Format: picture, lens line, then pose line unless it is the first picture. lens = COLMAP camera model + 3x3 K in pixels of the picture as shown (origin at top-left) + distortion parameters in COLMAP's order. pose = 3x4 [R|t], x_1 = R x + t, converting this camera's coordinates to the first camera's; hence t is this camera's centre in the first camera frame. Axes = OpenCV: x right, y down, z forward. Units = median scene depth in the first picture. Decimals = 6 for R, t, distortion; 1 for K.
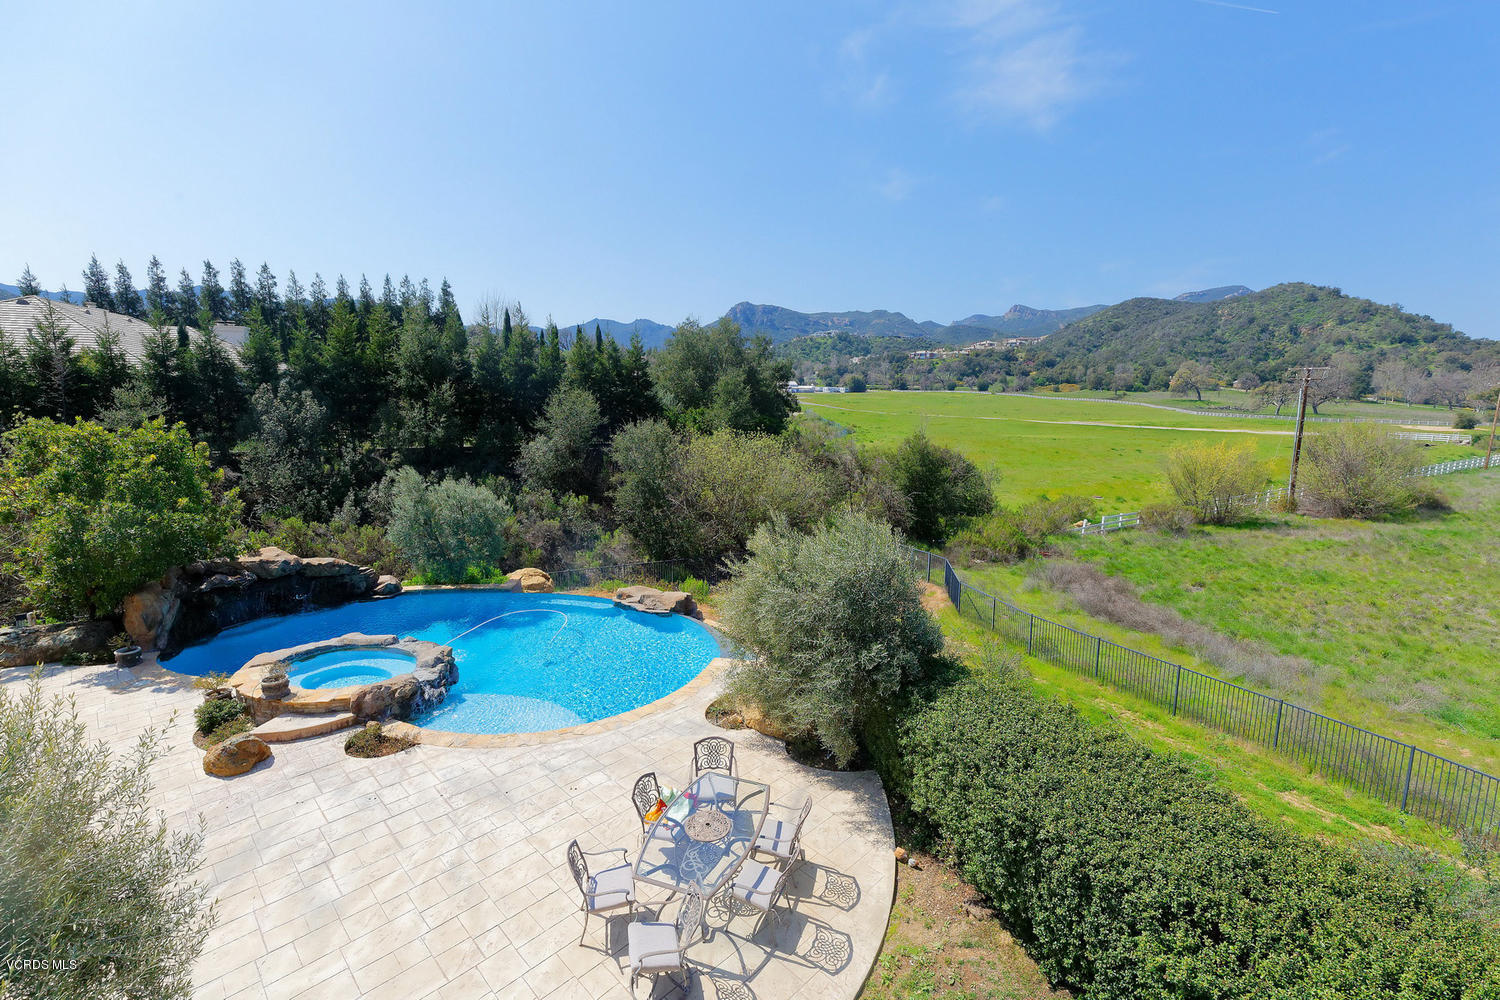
lens RADIAL K [[680.5, 0, 761.4], [0, 680.5, 498.0], [0, 0, 1]] dist [0.001010, -0.000346]
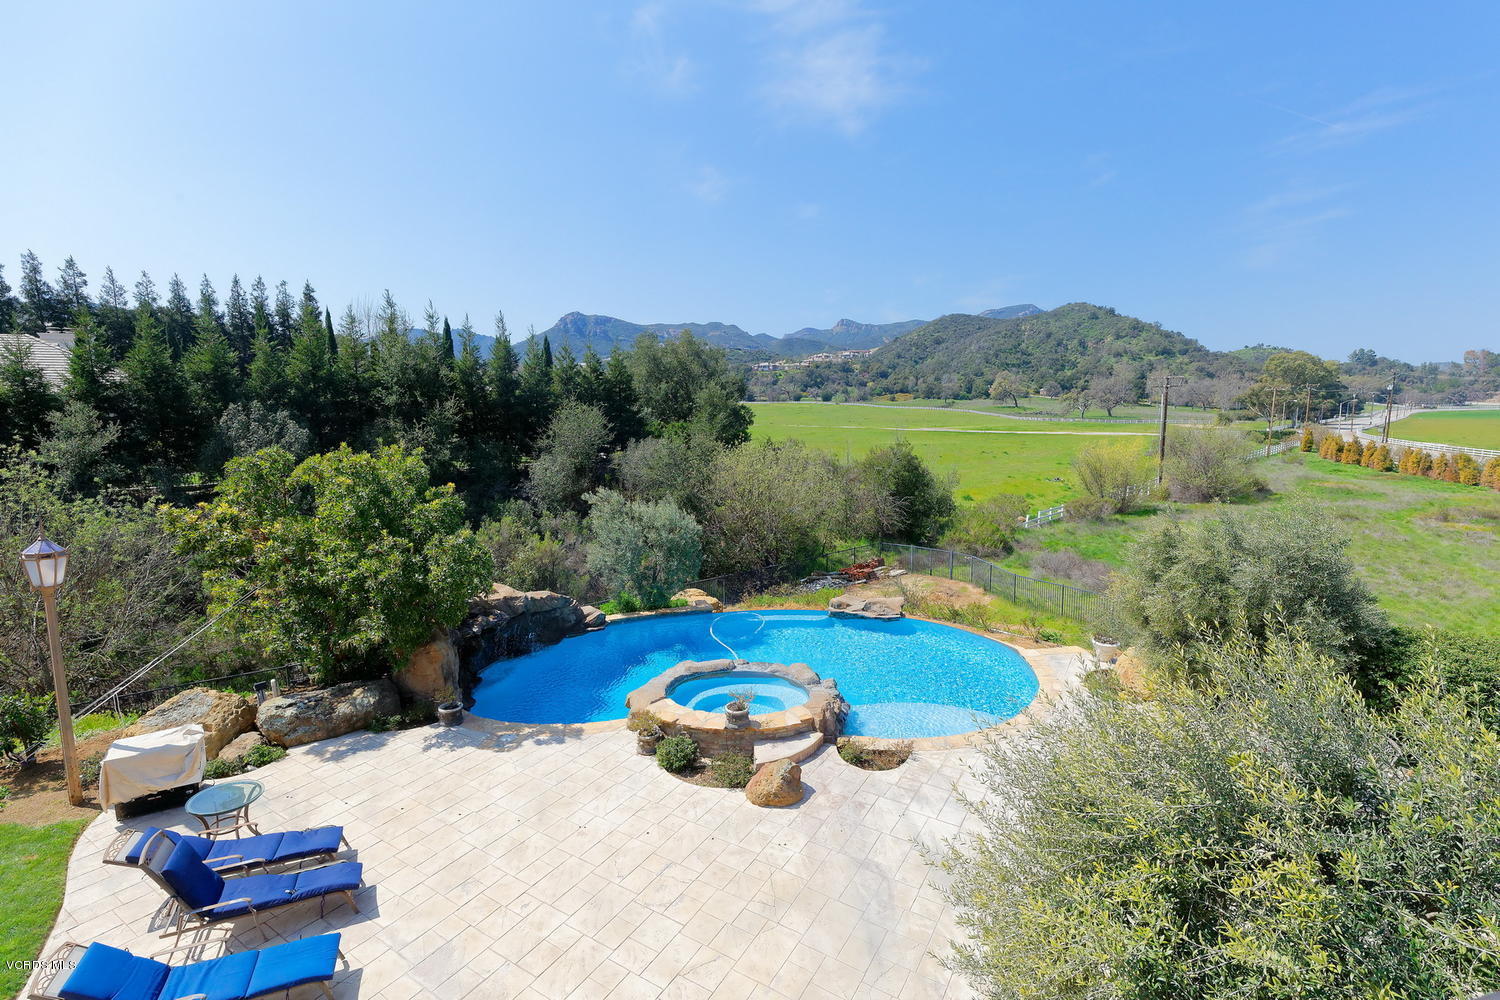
lens RADIAL K [[692.7, 0, 764.6], [0, 692.7, 501.1], [0, 0, 1]] dist [0.002626, 0.000139]
pose [[0.970274, -0.049919, 0.236805, -0.185838], [0.053784, 0.998504, -0.009886, -0.002327], [-0.235957, 0.022328, 0.971507, 0.008493]]
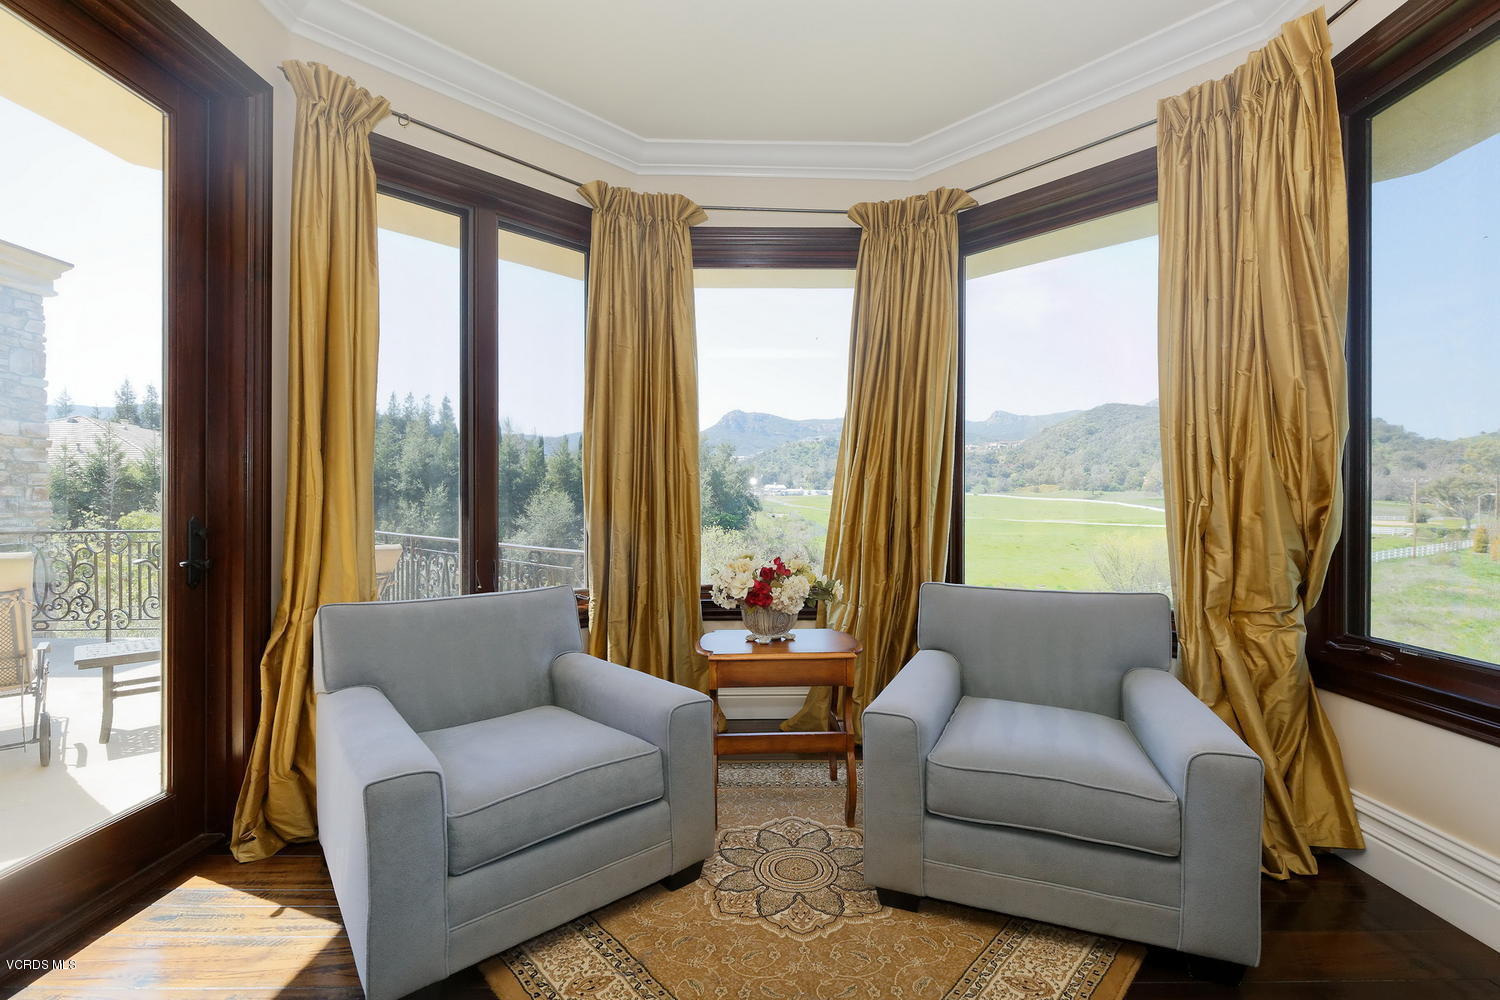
lens RADIAL K [[679.7, 0, 764.7], [0, 679.7, 500.8], [0, 0, 1]] dist [0.000995, 0.000122]
pose [[0.999845, -0.010325, 0.014242, 0.047787], [0.012305, 0.989095, -0.146766, 0.021419], [-0.012571, 0.146919, 0.989069, -0.098612]]
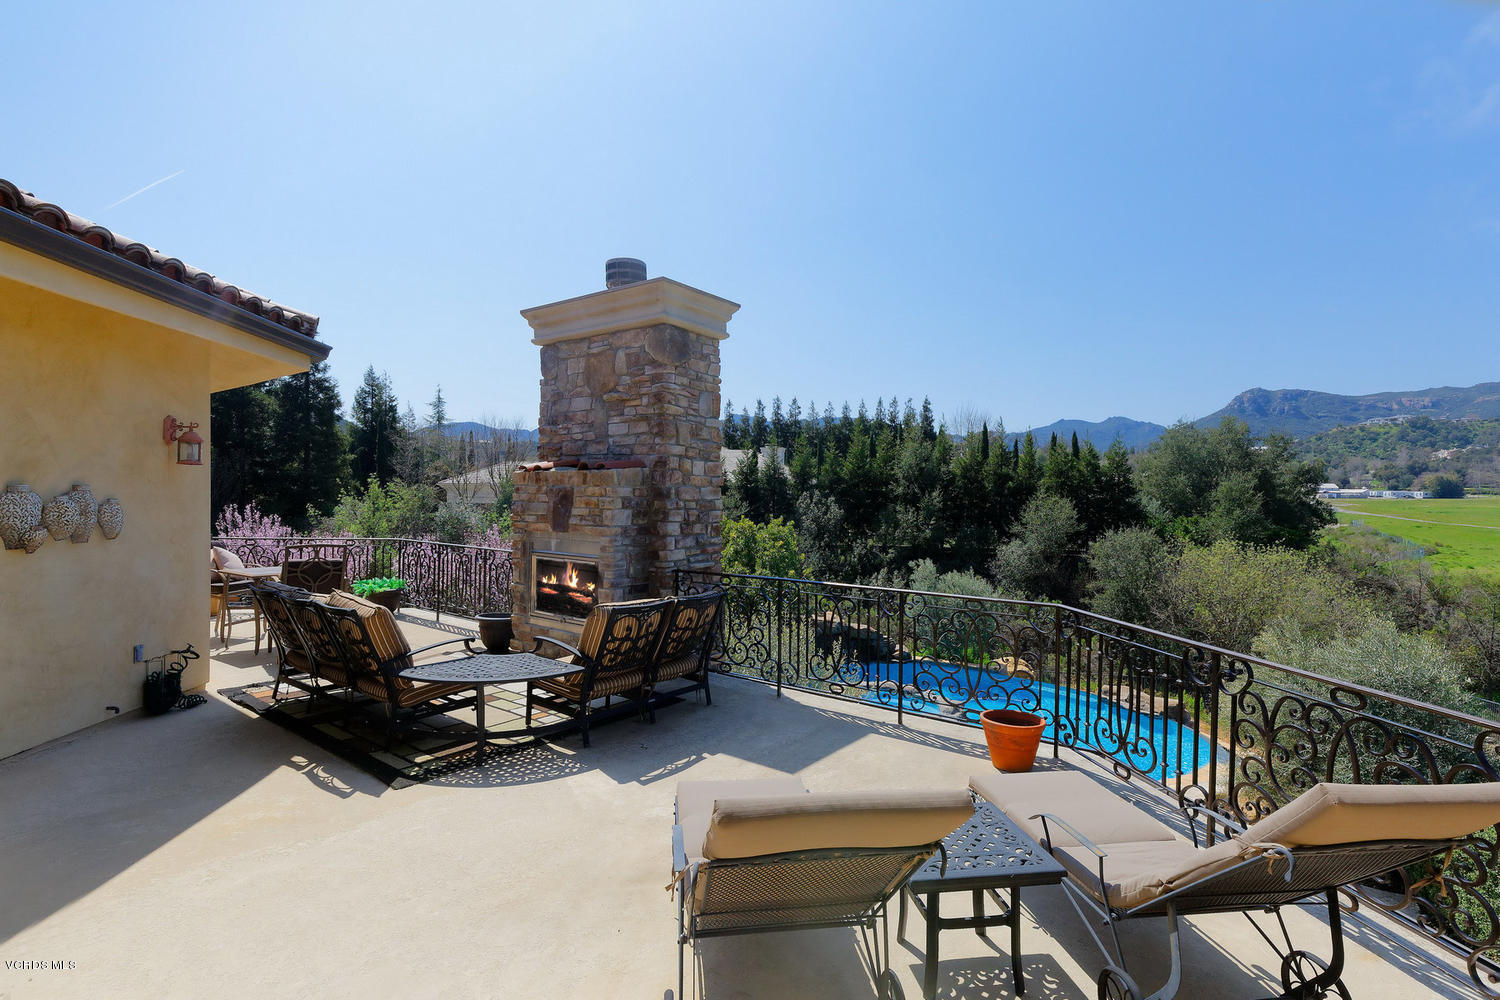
lens RADIAL K [[698.7, 0, 754.0], [0, 698.7, 507.7], [0, 0, 1]] dist [-0.002695, -0.000683]
pose [[0.798692, 0.012063, -0.601619, 0.001336], [-0.094944, 0.989802, -0.106199, 0.009052], [0.594203, 0.141940, 0.791692, -0.074813]]
